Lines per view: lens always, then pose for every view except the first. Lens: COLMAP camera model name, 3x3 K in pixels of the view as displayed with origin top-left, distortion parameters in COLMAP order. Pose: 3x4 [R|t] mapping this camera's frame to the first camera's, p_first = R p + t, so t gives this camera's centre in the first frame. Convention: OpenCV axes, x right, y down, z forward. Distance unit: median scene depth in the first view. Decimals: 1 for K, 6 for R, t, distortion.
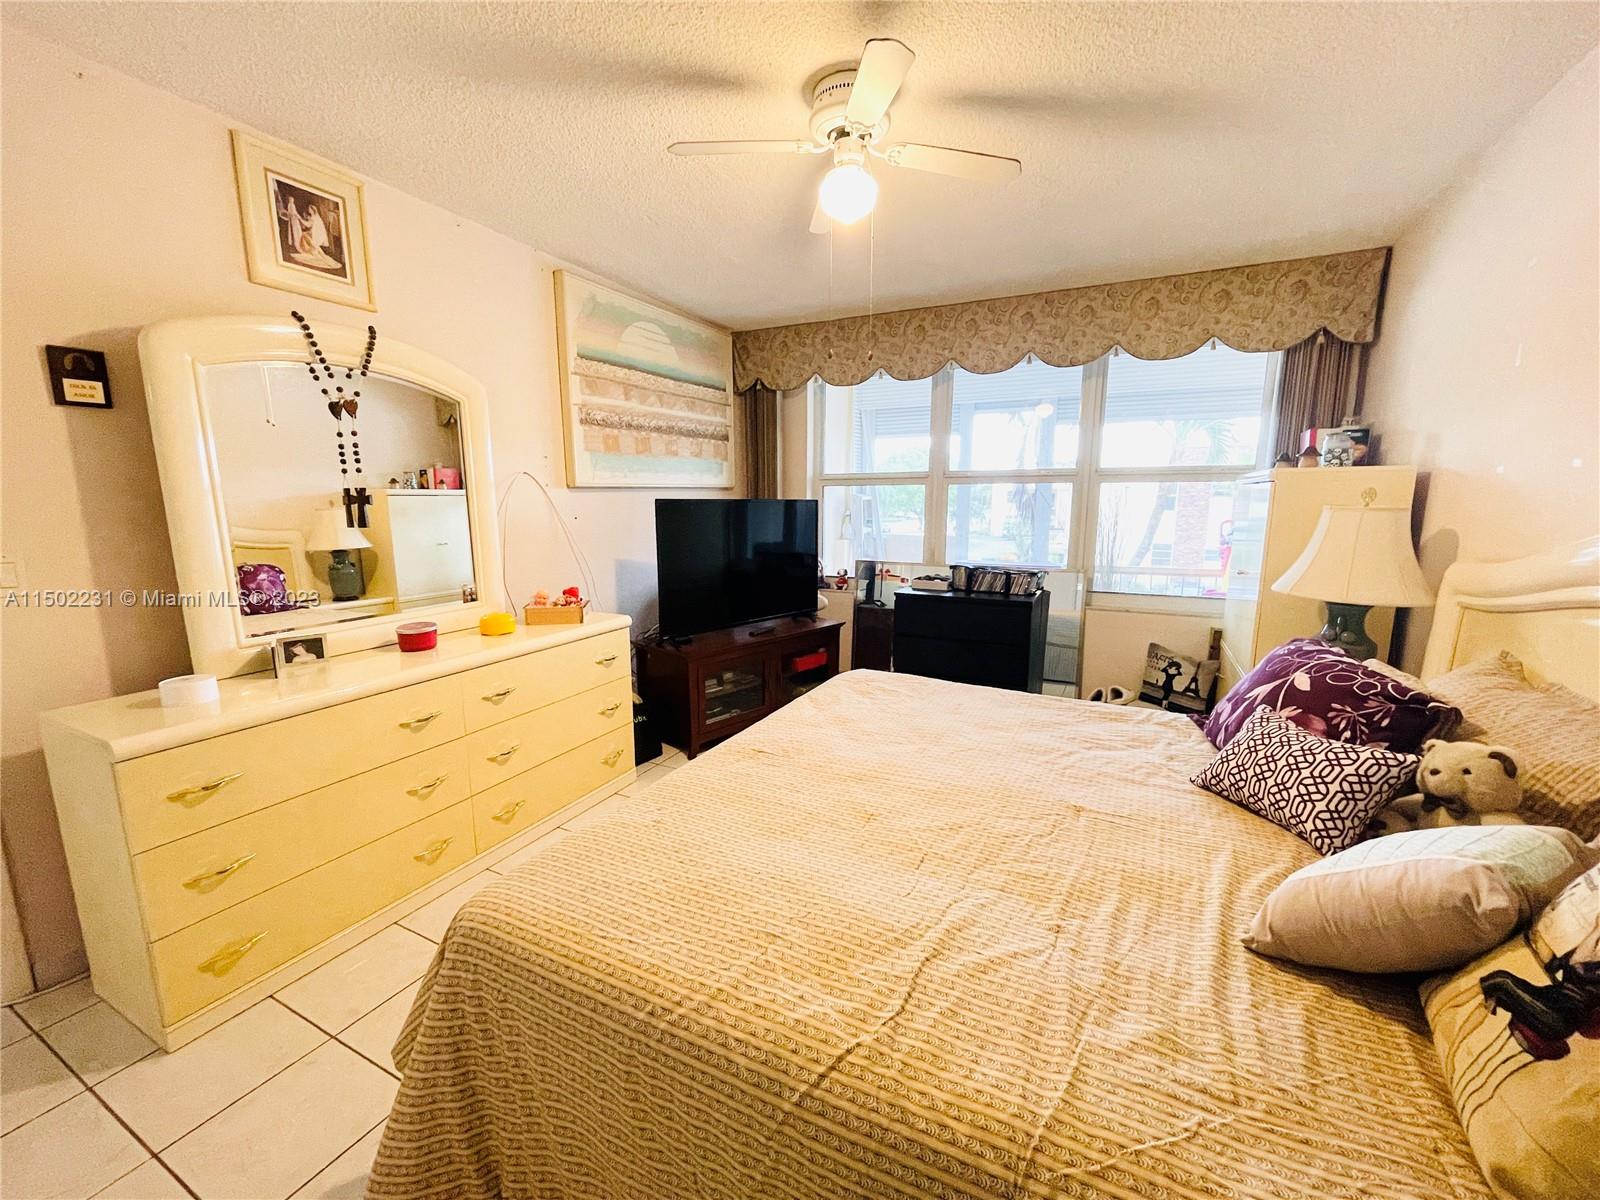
lens RADIAL K [[646.3, 0, 797.8], [0, 646.3, 605.7], [0, 0, 1]] dist [0.000911, 0.000238]
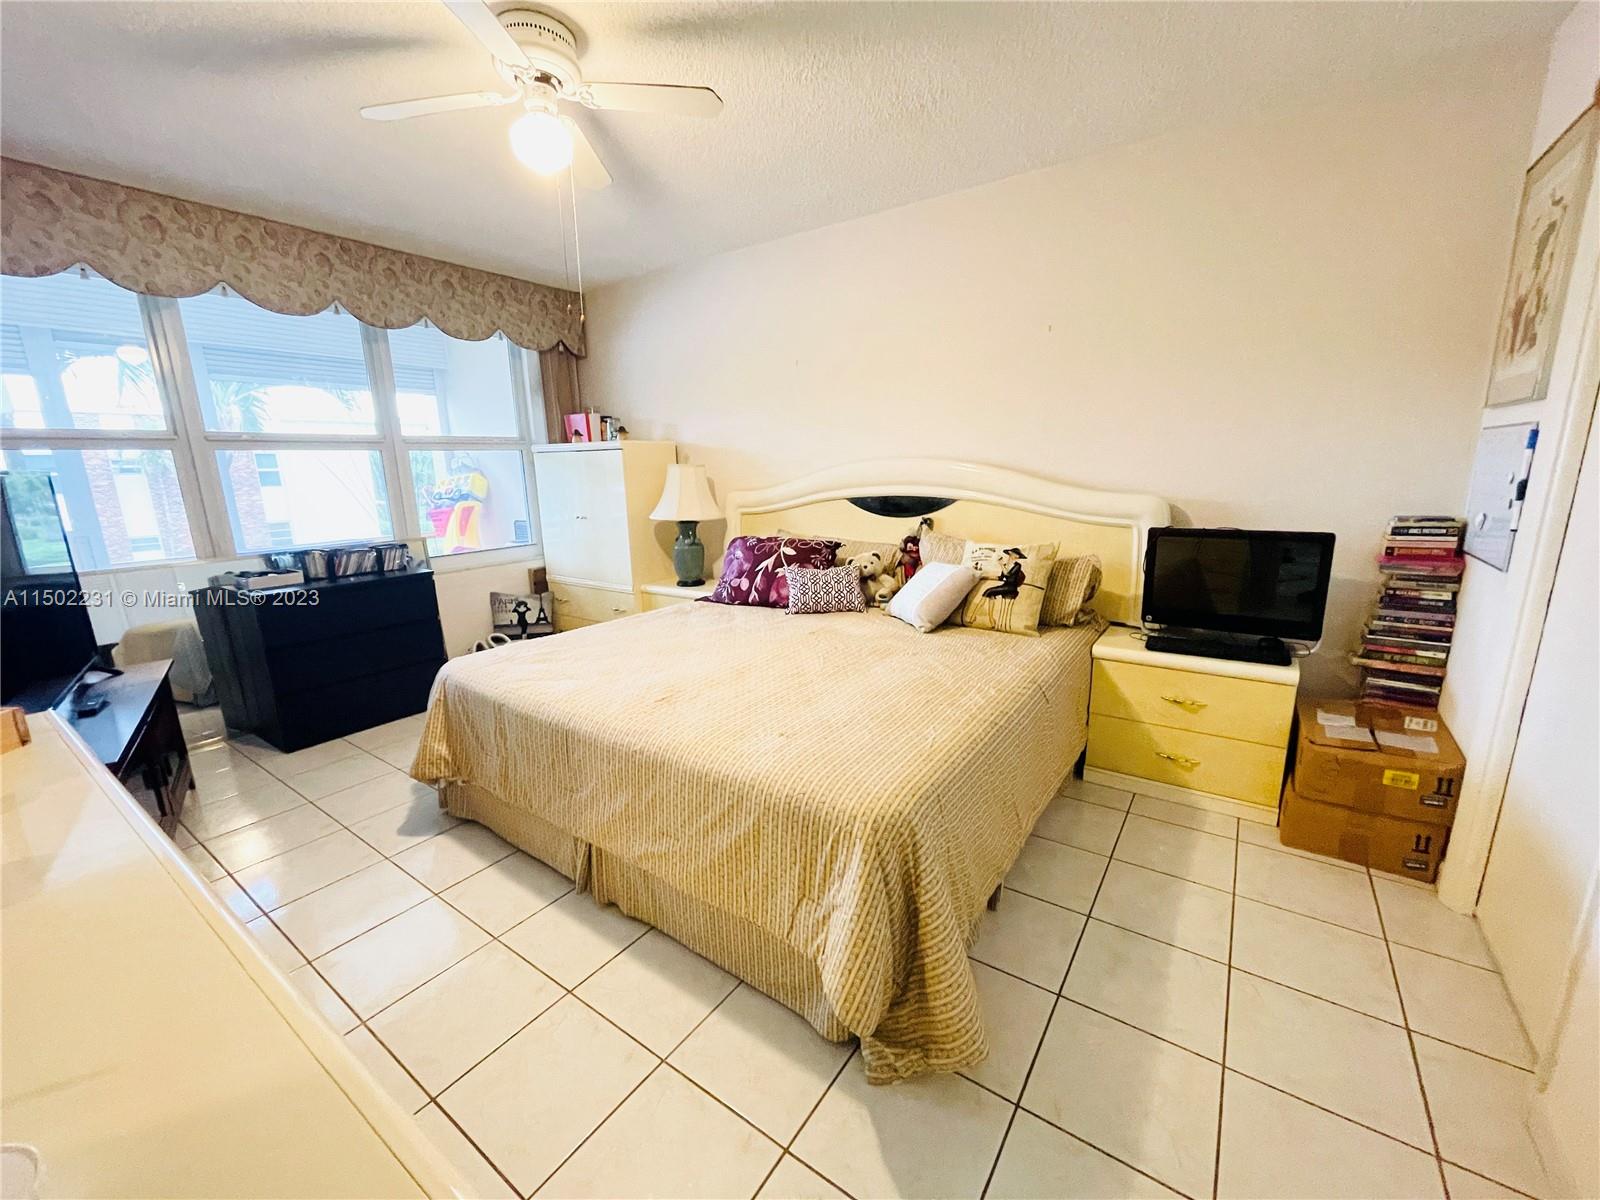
lens RADIAL K [[646.3, 0, 792.0], [0, 646.3, 604.1], [0, 0, 1]] dist [0.000911, 0.000238]
pose [[0.151118, -0.215130, 0.964823, -0.503291], [0.182710, 0.965293, 0.186618, -0.040434], [-0.971484, 0.148081, 0.185179, 0.288579]]
